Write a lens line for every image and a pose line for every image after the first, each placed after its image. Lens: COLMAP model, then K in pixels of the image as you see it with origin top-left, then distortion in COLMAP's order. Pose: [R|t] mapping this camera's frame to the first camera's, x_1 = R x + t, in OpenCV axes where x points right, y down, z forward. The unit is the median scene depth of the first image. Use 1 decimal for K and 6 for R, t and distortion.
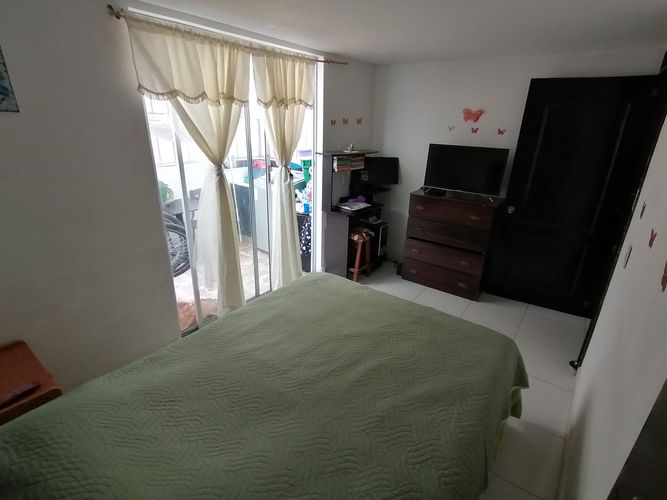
lens RADIAL K [[325.3, 0, 333.5], [0, 325.3, 250.0], [0, 0, 1]] dist [0.004792, 0.000213]
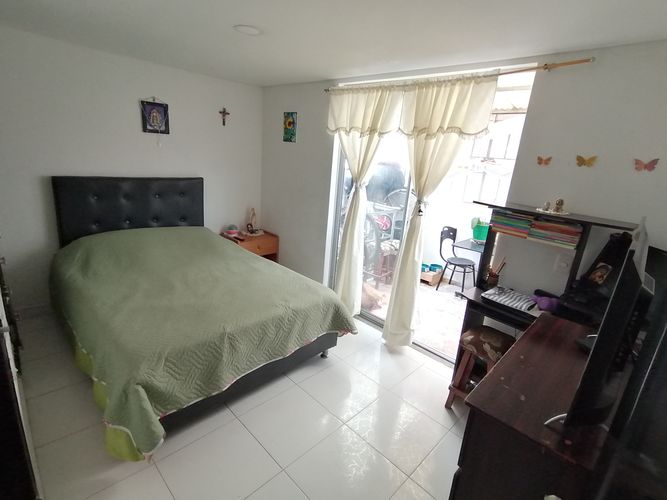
lens RADIAL K [[334.0, 0, 335.0], [0, 334.0, 245.2], [0, 0, 1]] dist [0.061997, -0.041795]
pose [[-0.109763, 0.237128, -0.965258, 0.943234], [-0.446410, 0.855910, 0.261028, -0.338292], [0.888071, 0.459552, 0.011909, 0.978179]]
